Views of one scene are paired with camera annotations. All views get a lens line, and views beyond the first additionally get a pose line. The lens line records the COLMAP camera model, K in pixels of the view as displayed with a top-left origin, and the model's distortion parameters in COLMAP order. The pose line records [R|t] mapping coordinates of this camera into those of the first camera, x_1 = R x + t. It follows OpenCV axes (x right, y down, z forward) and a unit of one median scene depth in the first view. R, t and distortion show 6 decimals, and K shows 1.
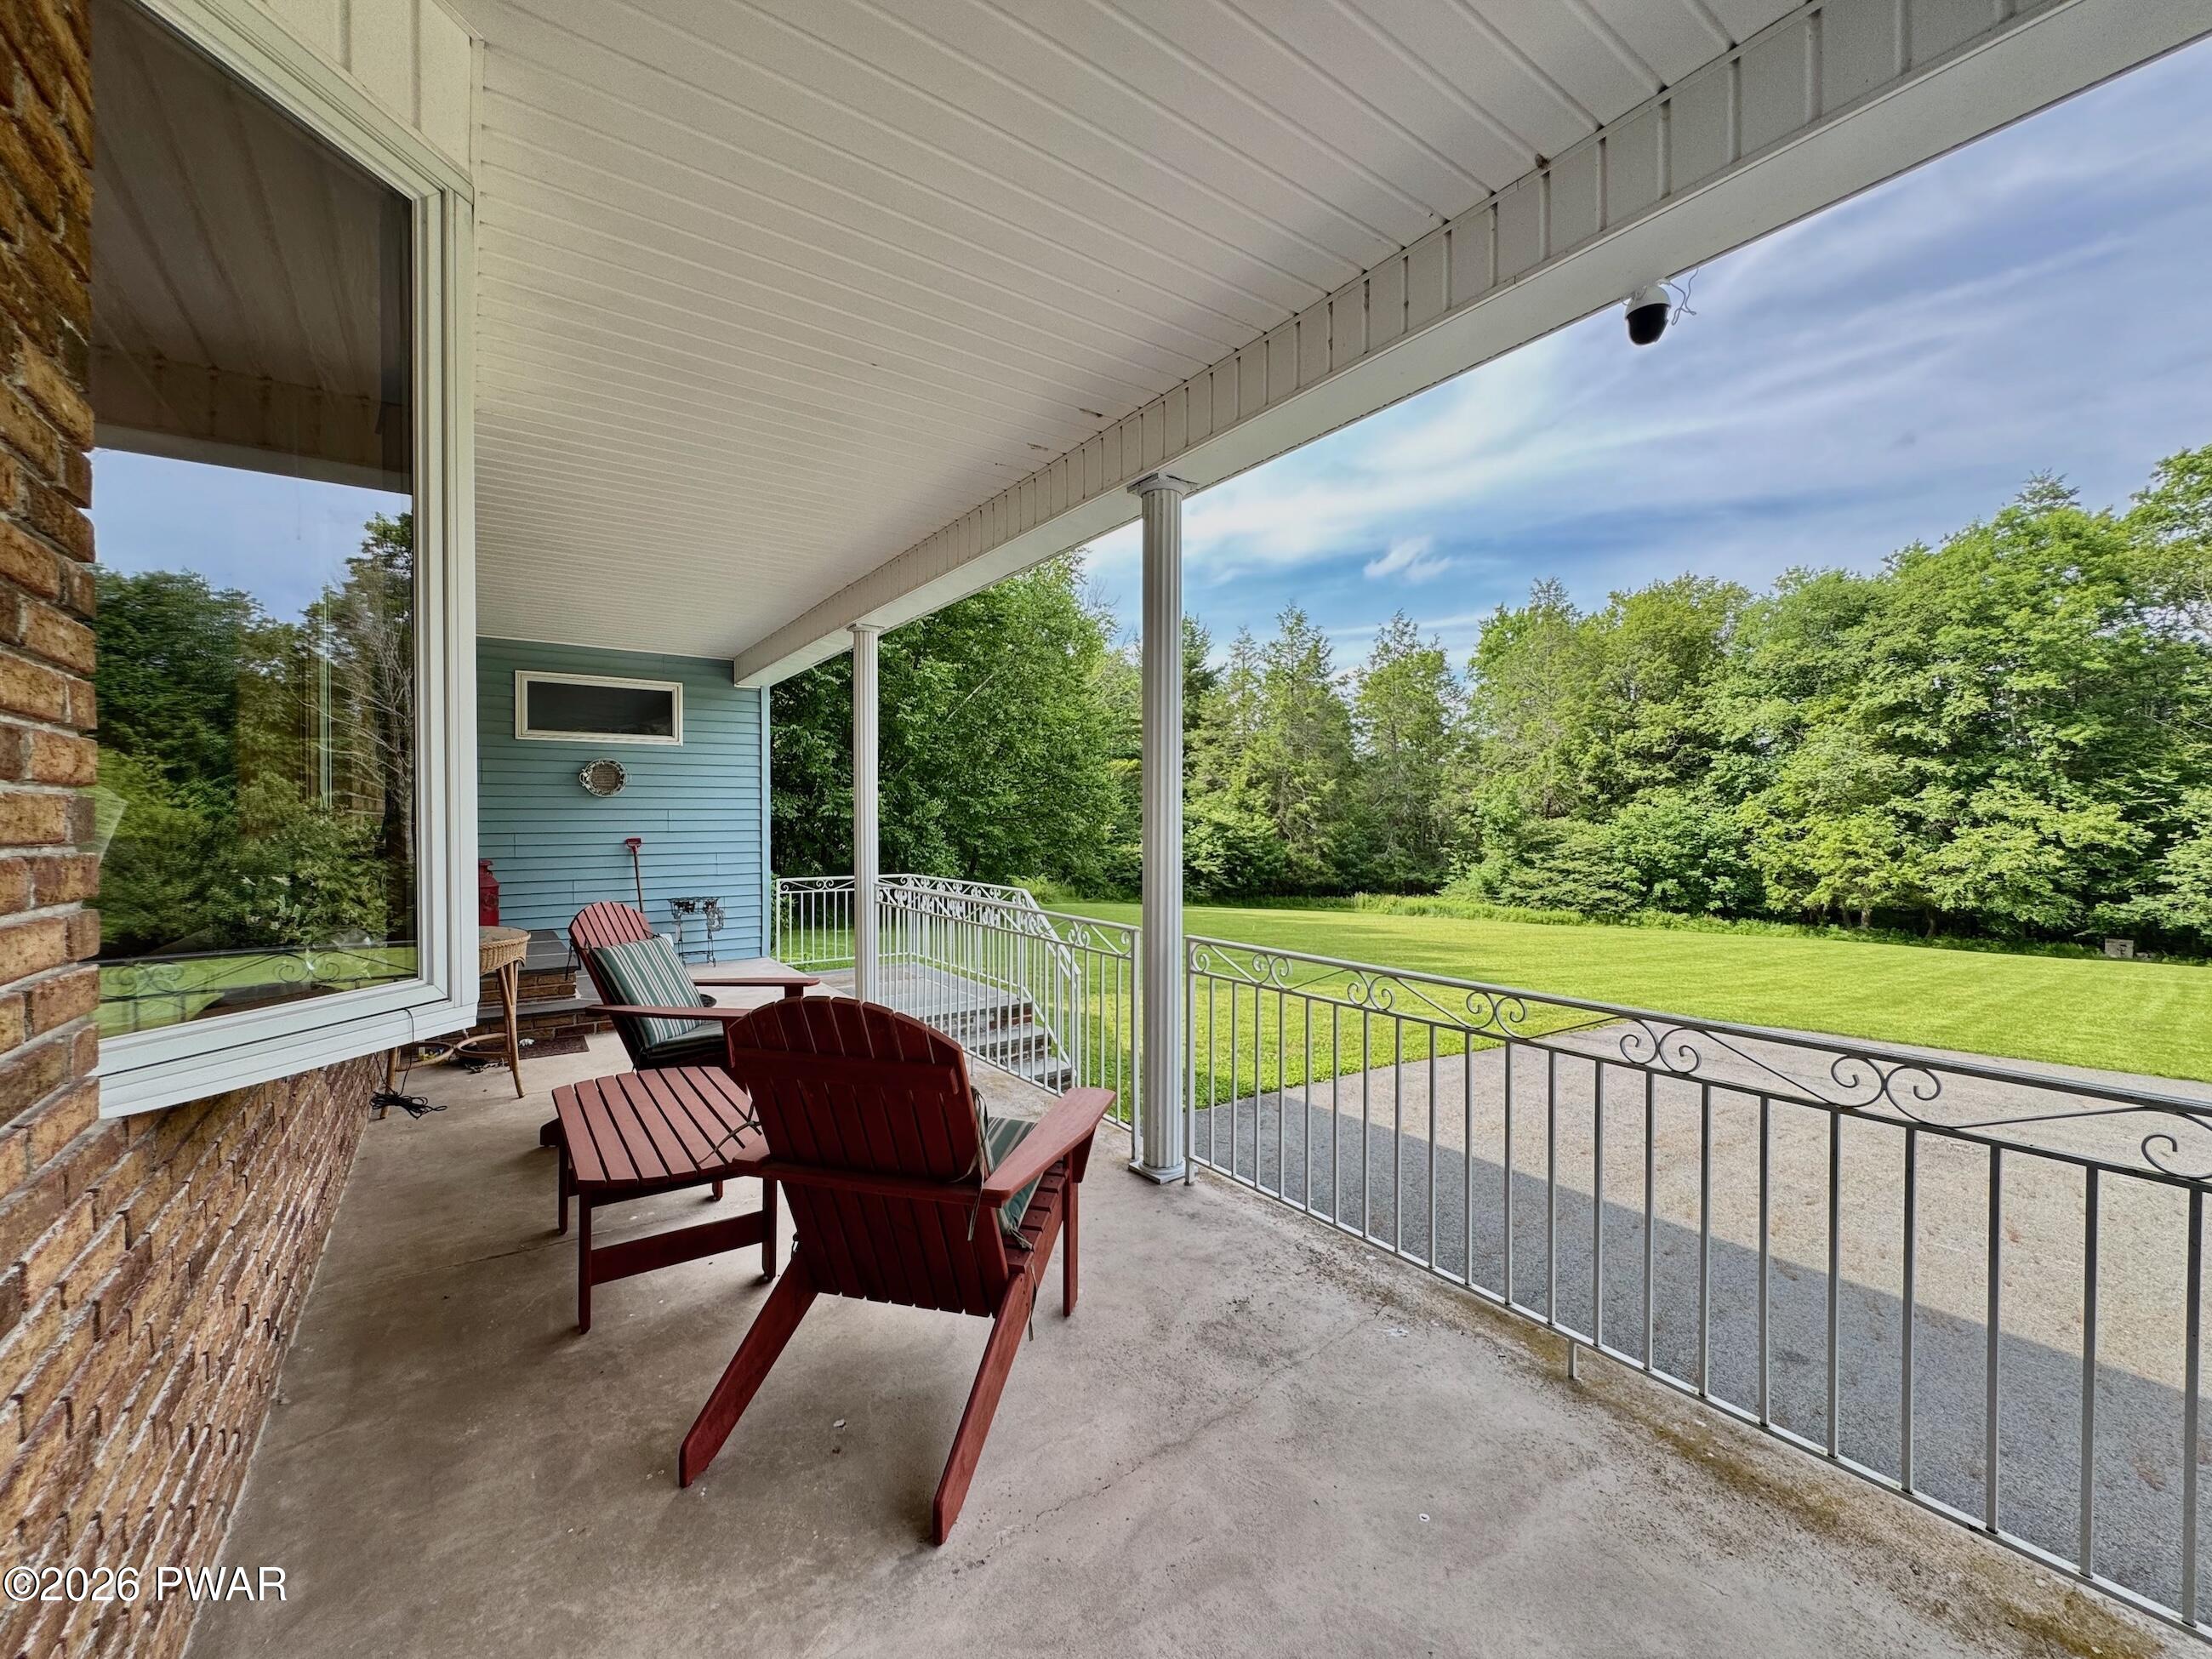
lens RADIAL K [[899.5, 0, 1090.0], [0, 899.5, 802.3], [0, 0, 1]] dist [-0.004079, -0.000205]
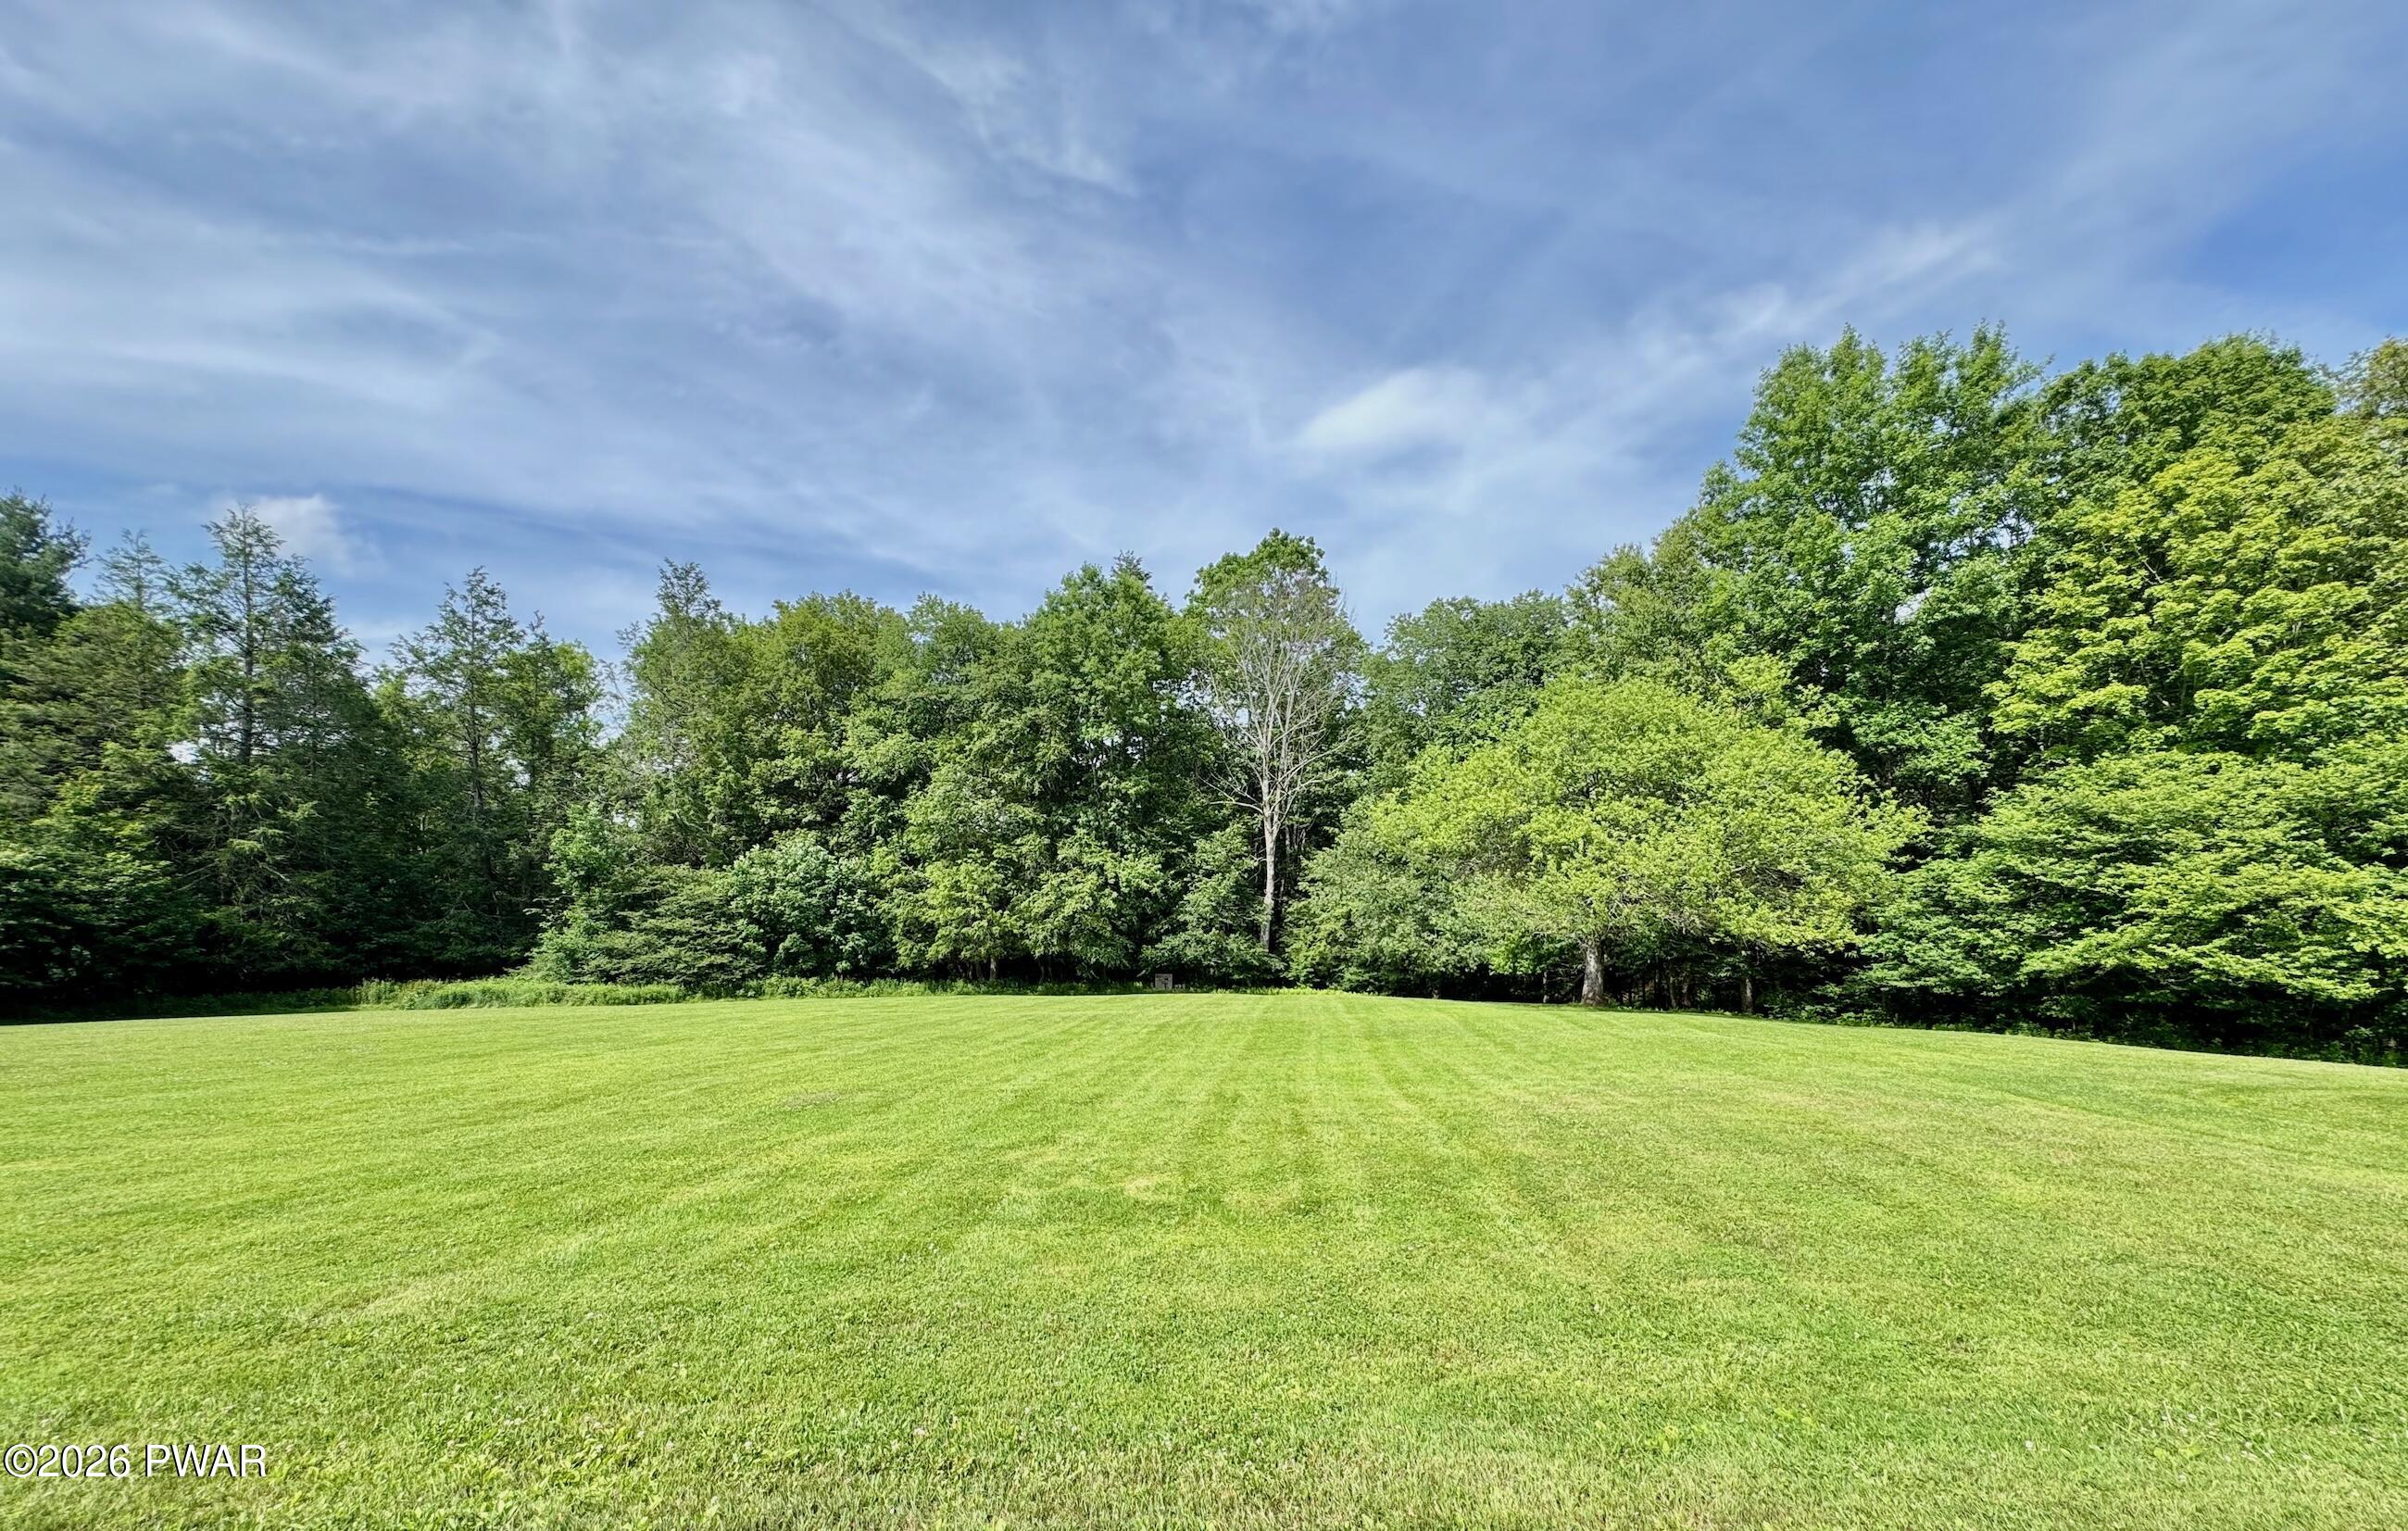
lens RADIAL K [[986.6, 0, 1184.6], [0, 986.6, 877.1], [0, 0, 1]] dist [0.010865, 0.000723]
pose [[0.702768, 0.006865, 0.711386, 0.246371], [-0.009888, 0.999951, 0.000118, 0.025765], [-0.711351, -0.007117, 0.702801, 0.097951]]
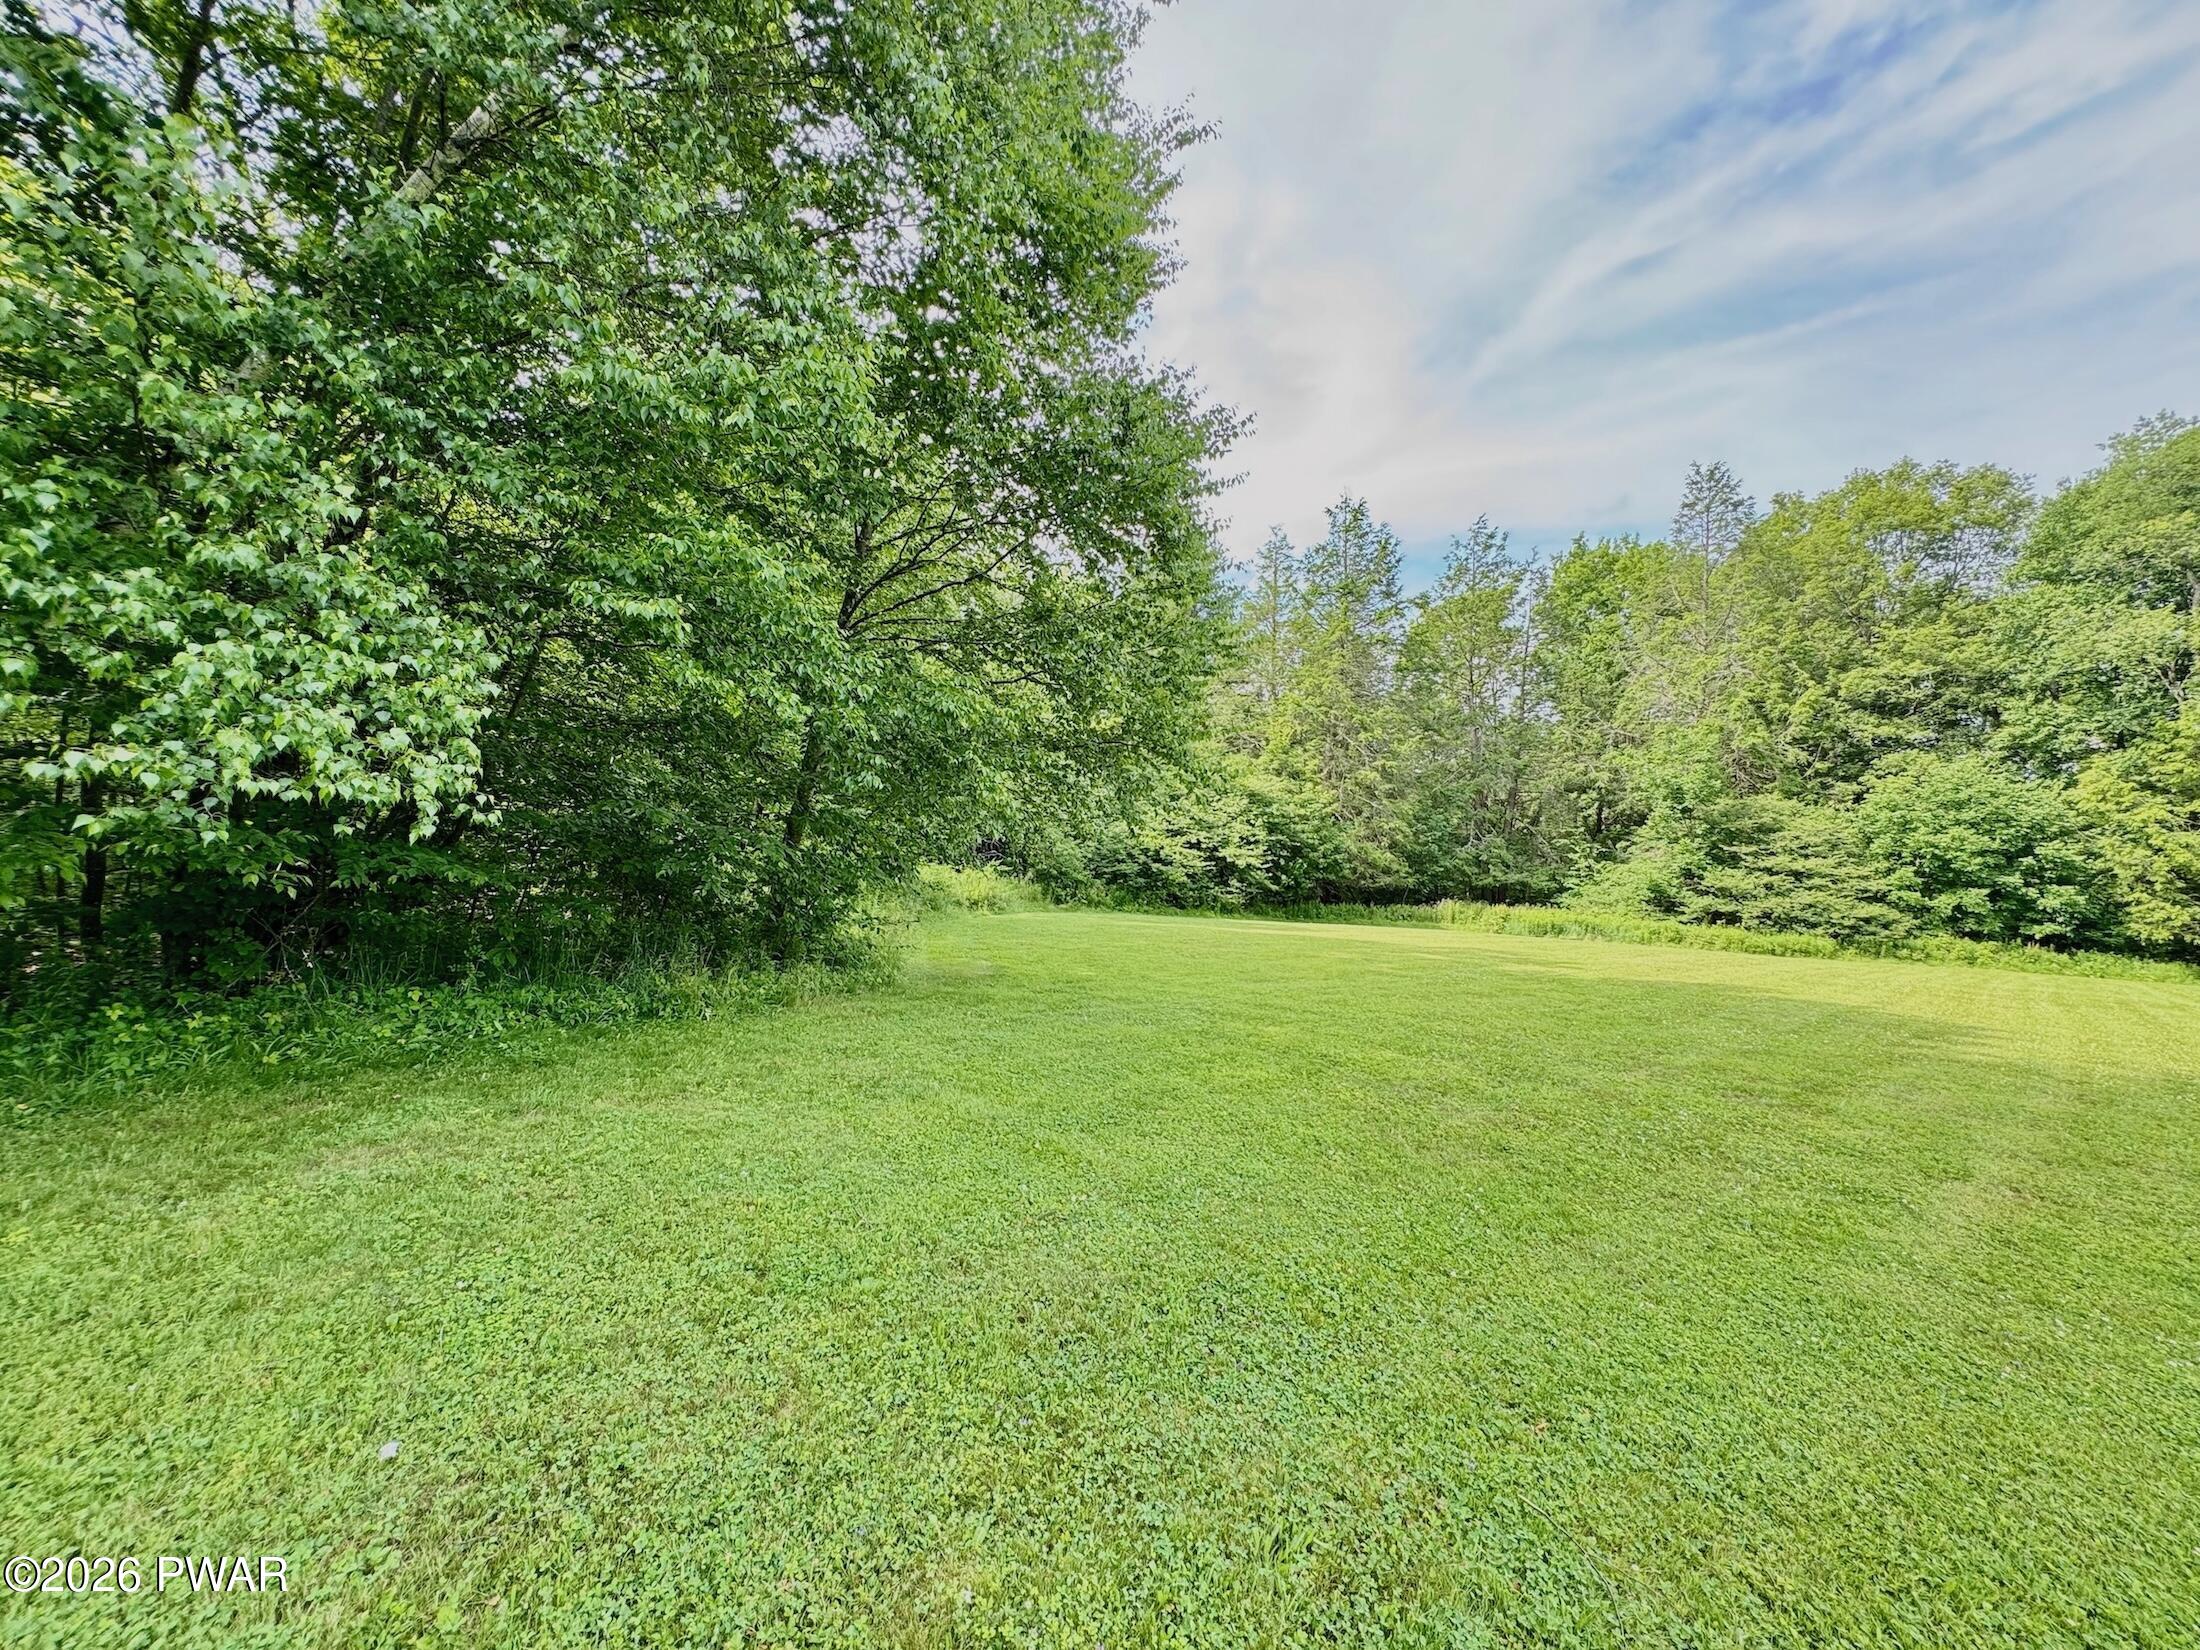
lens RADIAL K [[894.6, 0, 1067.6], [0, 894.6, 777.6], [0, 0, 1]] dist [-0.004079, -0.000205]
pose [[0.998664, 0.022305, 0.046622, -0.032844], [-0.021054, 0.999409, -0.027158, 0.037133], [-0.047200, 0.026140, 0.998543, 0.390480]]
